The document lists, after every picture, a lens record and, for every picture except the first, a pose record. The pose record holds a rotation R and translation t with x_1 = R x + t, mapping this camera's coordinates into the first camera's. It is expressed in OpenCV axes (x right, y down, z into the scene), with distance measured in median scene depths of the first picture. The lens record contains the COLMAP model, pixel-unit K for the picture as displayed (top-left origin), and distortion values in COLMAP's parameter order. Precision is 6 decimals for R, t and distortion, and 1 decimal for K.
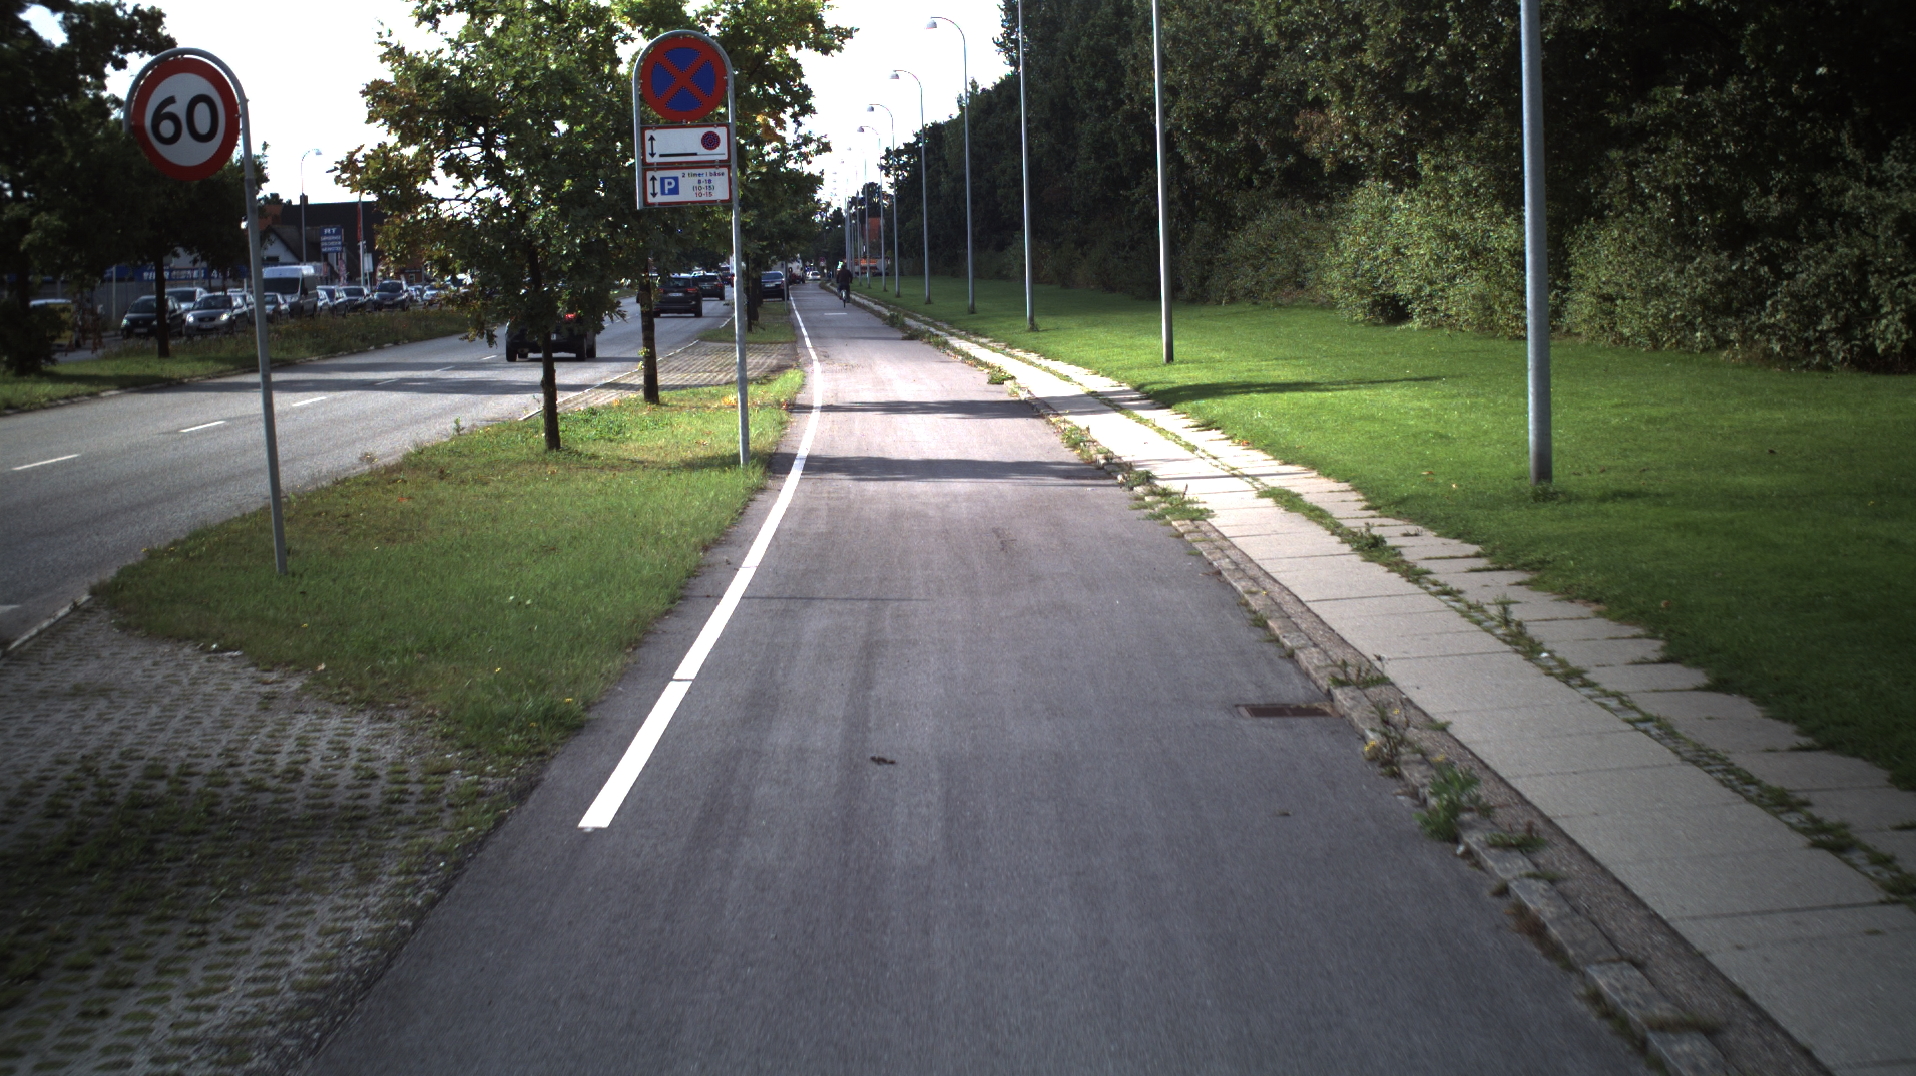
lens RADIAL K [[3411.8, 0, 958.0], [0, 3411.8, 538.0], [0, 0, 1]] dist [-0.302895, 0.384396]
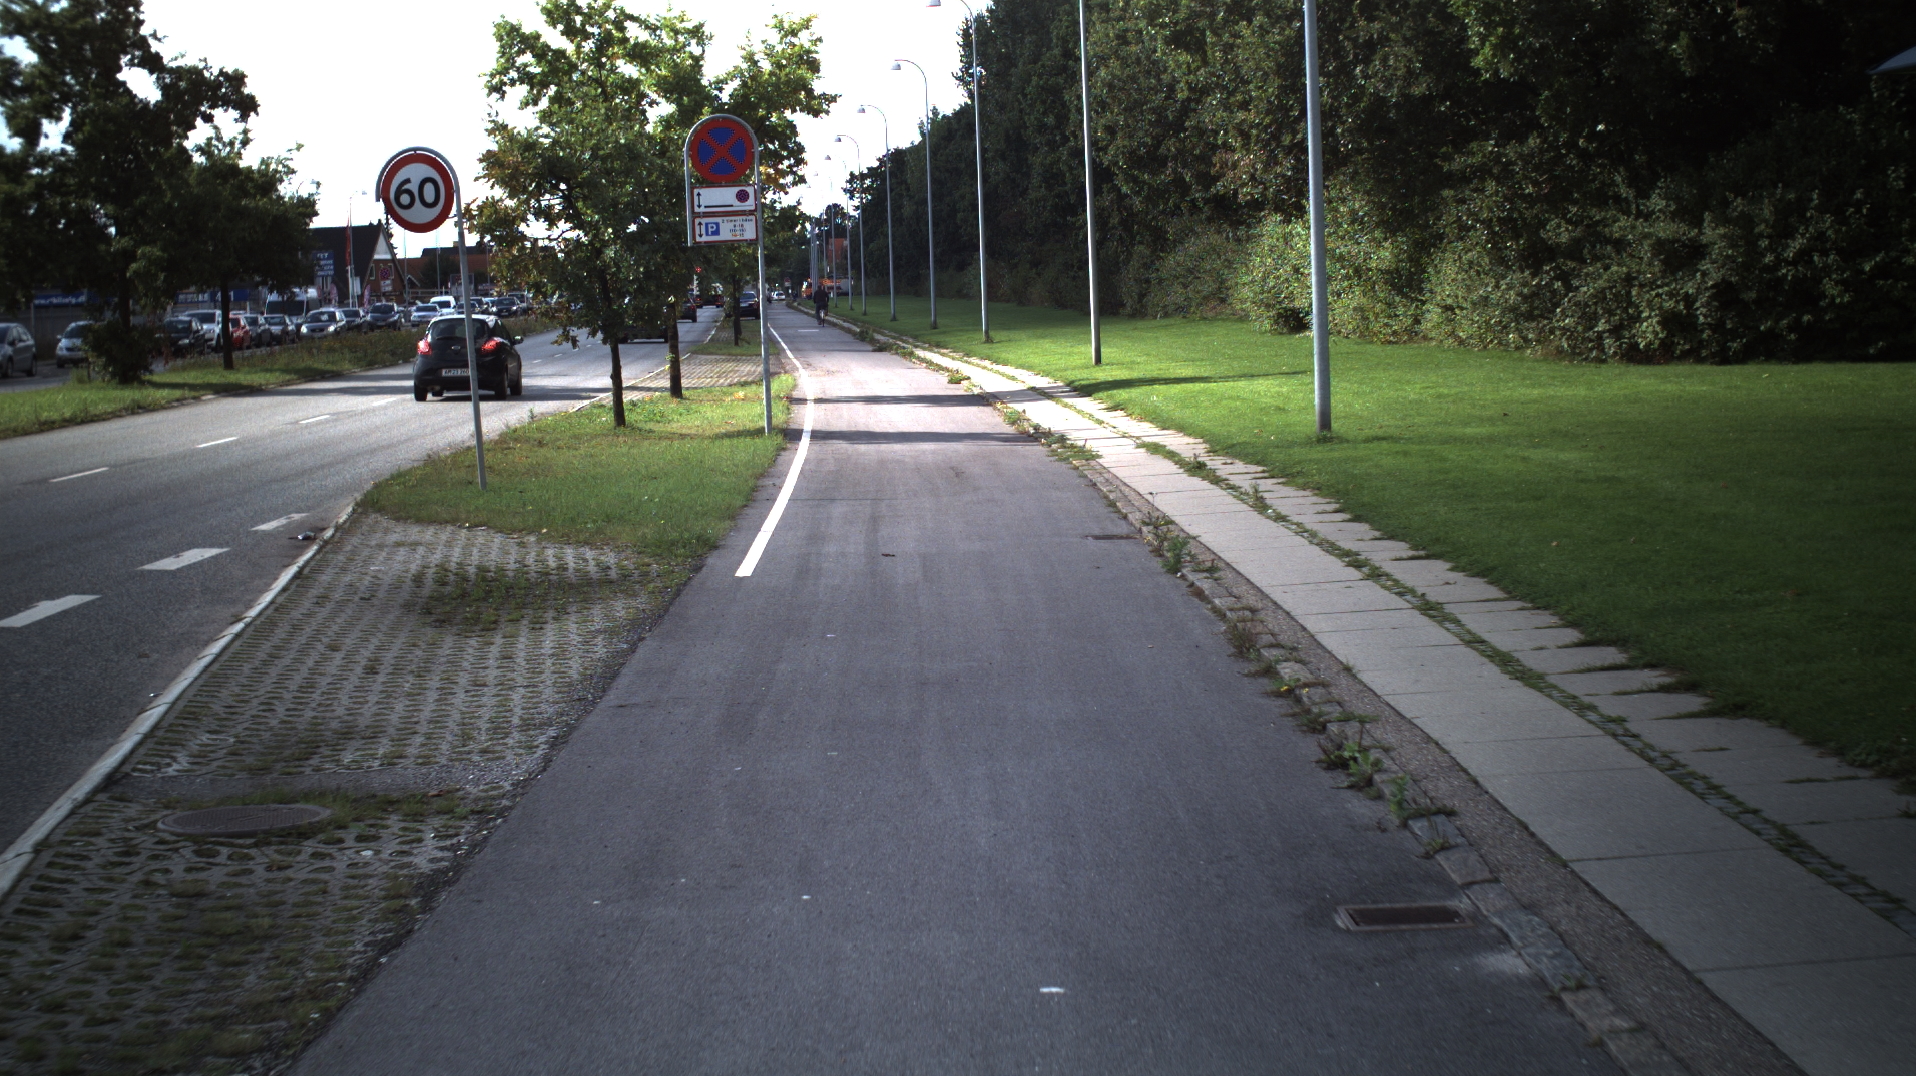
lens RADIAL K [[3411.8, 0, 958.0], [0, 3411.8, 538.0], [0, 0, 1]] dist [-0.302895, 0.384396]
pose [[0.999919, -0.006910, 0.010694, -0.001004], [0.006970, 0.999960, -0.005587, 0.016911], [-0.010655, 0.005661, 0.999927, -0.215996]]
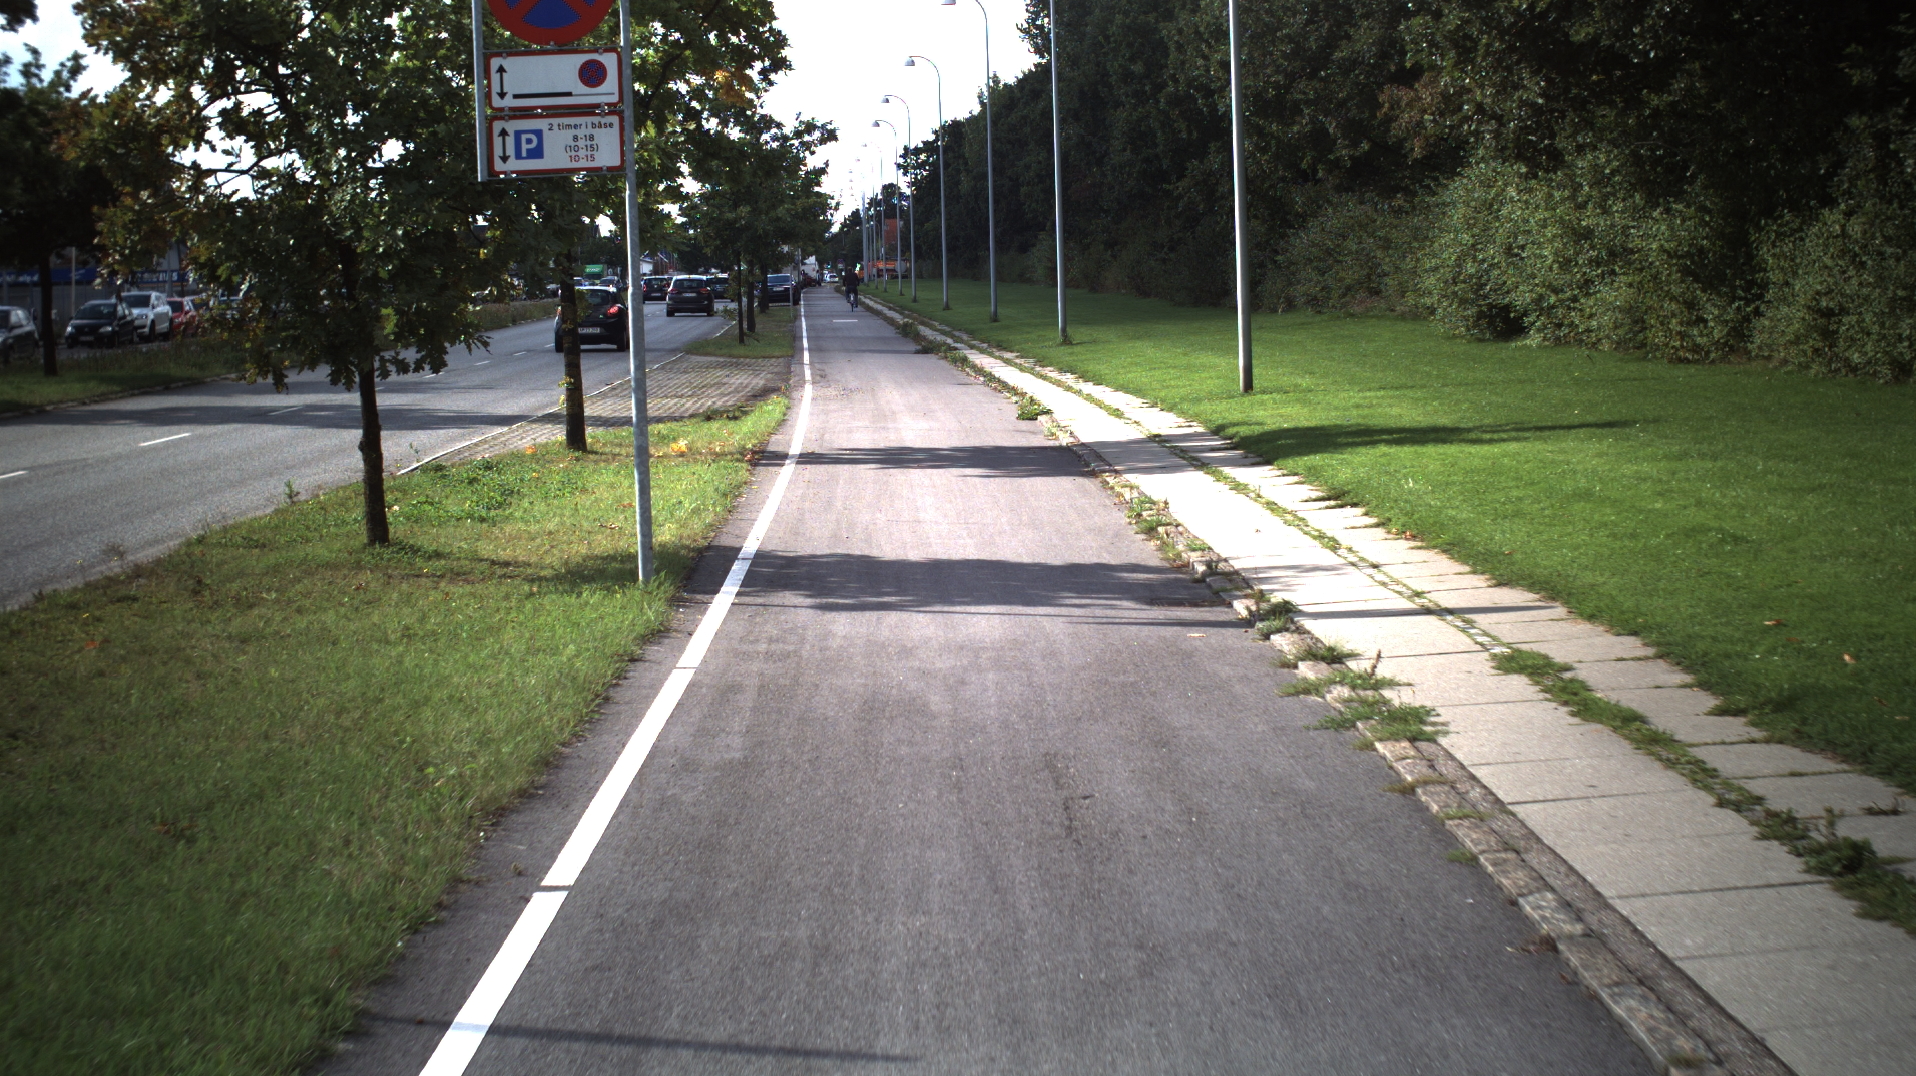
lens RADIAL K [[3411.8, 0, 958.0], [0, 3411.8, 538.0], [0, 0, 1]] dist [-0.302895, 0.384396]
pose [[0.999982, 0.001306, -0.005885, -0.000276], [-0.001310, 0.999999, -0.000714, -0.017428], [0.005884, 0.000721, 0.999982, 0.215596]]
